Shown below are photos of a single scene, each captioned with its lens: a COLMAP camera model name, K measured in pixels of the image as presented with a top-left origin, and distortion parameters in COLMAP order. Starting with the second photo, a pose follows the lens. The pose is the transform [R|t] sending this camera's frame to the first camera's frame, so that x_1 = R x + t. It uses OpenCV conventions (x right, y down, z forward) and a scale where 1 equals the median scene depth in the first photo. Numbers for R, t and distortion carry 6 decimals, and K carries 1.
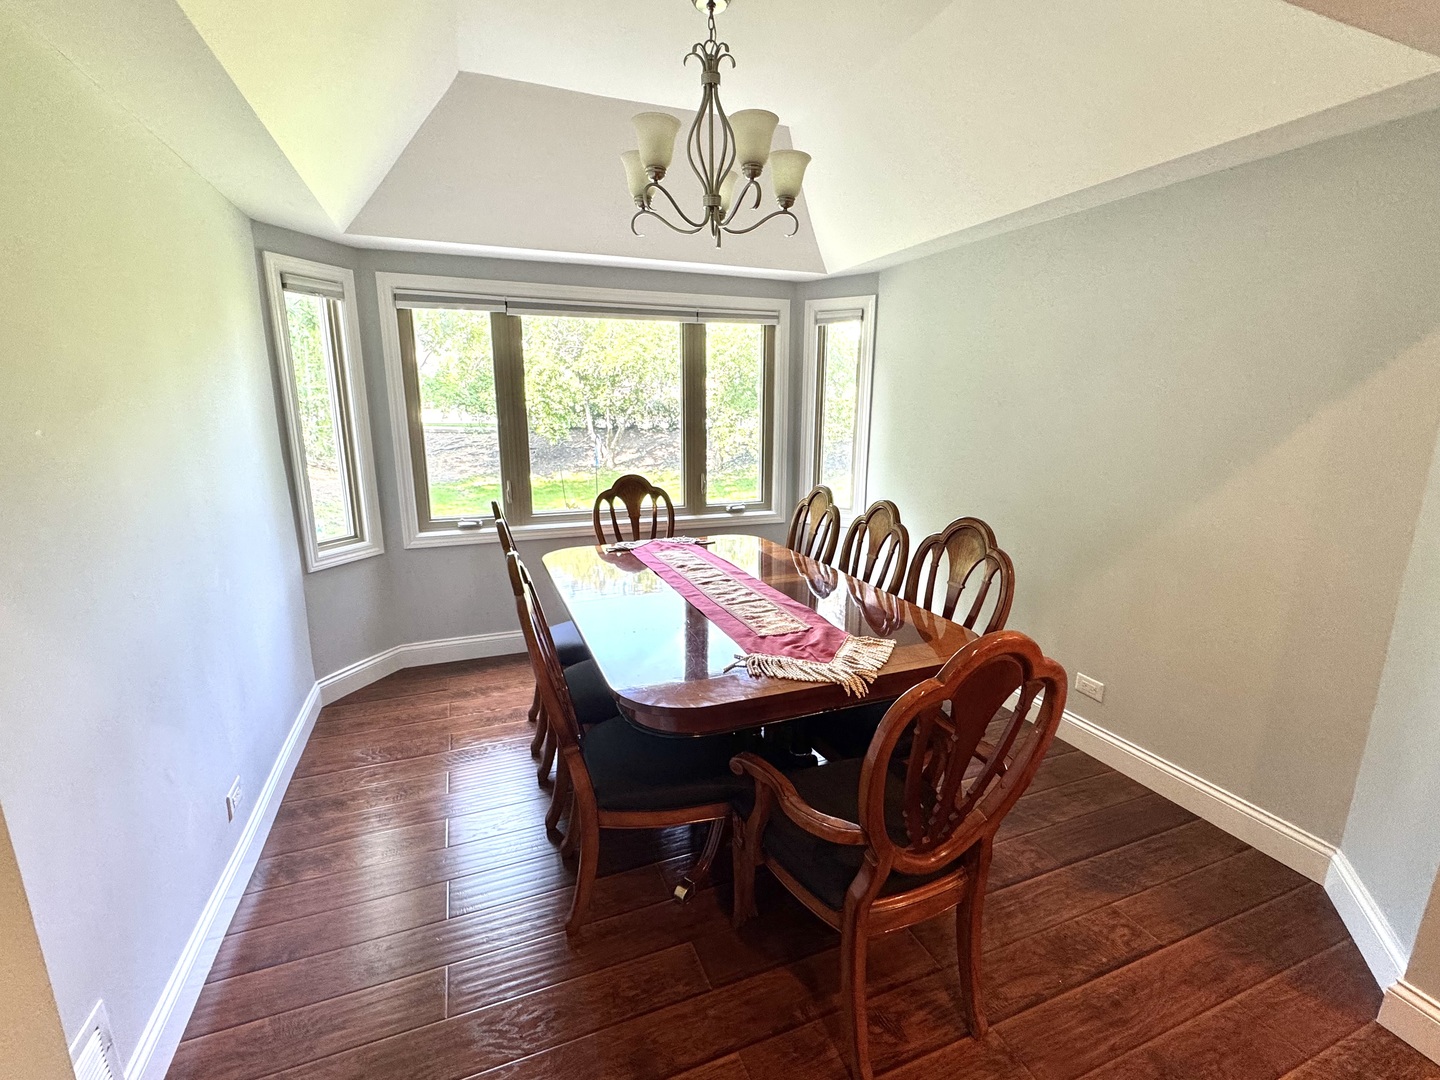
lens RADIAL K [[656.7, 0, 720.0], [0, 656.7, 541.2], [0, 0, 1]] dist [-0.006657, 0.000933]
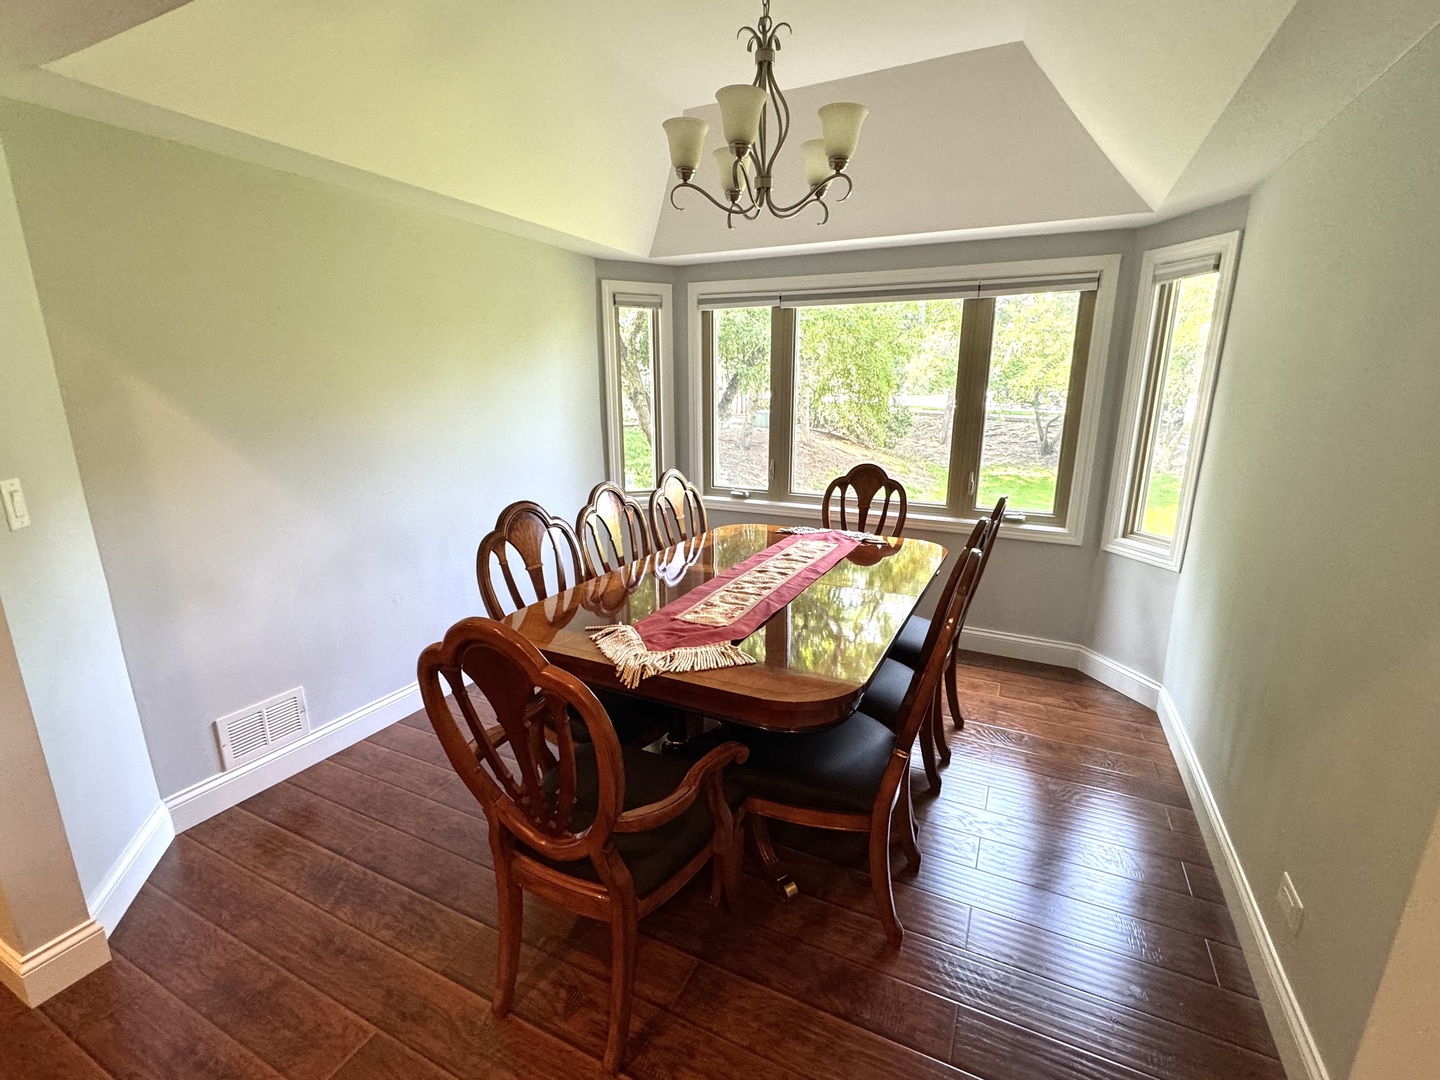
lens RADIAL K [[656.7, 0, 713.2], [0, 656.7, 541.3], [0, 0, 1]] dist [-0.006657, 0.000933]
pose [[0.666331, 0.173581, -0.725170, 0.503971], [-0.159541, 0.983194, 0.088747, -0.045030], [0.728388, 0.056560, 0.682826, 0.207568]]
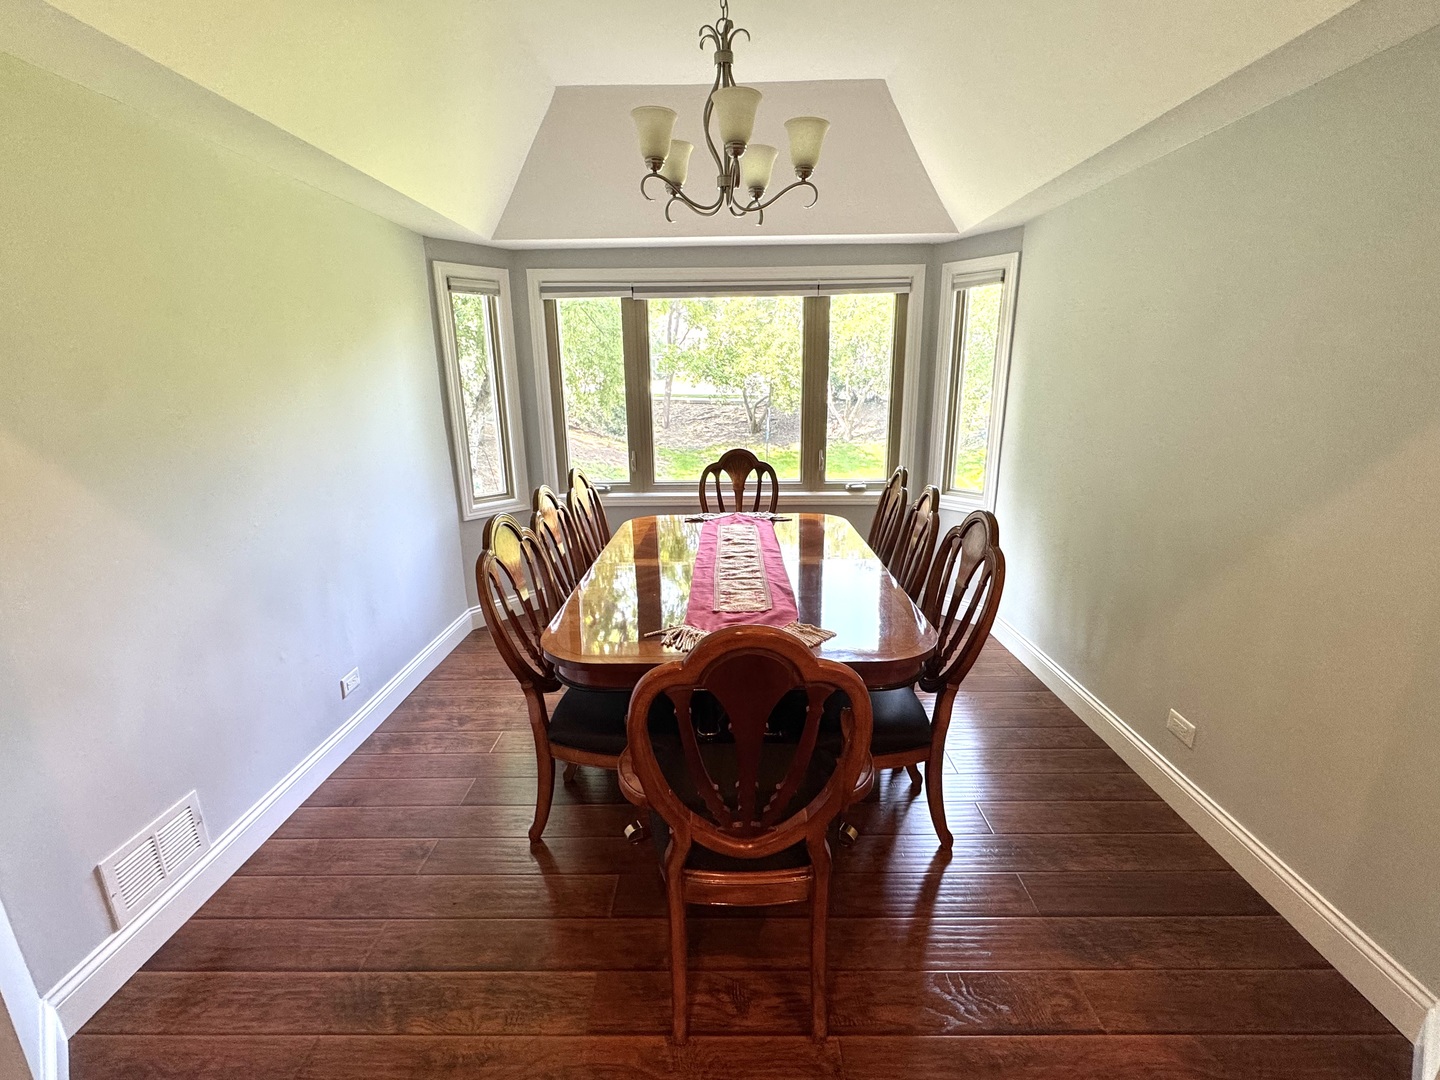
lens RADIAL K [[656.7, 0, 717.9], [0, 656.7, 542.2], [0, 0, 1]] dist [-0.006657, 0.000933]
pose [[0.923443, 0.083023, -0.374648, 0.272924], [-0.066353, 0.996155, 0.057202, -0.014154], [0.377956, -0.027964, 0.925401, 0.029004]]
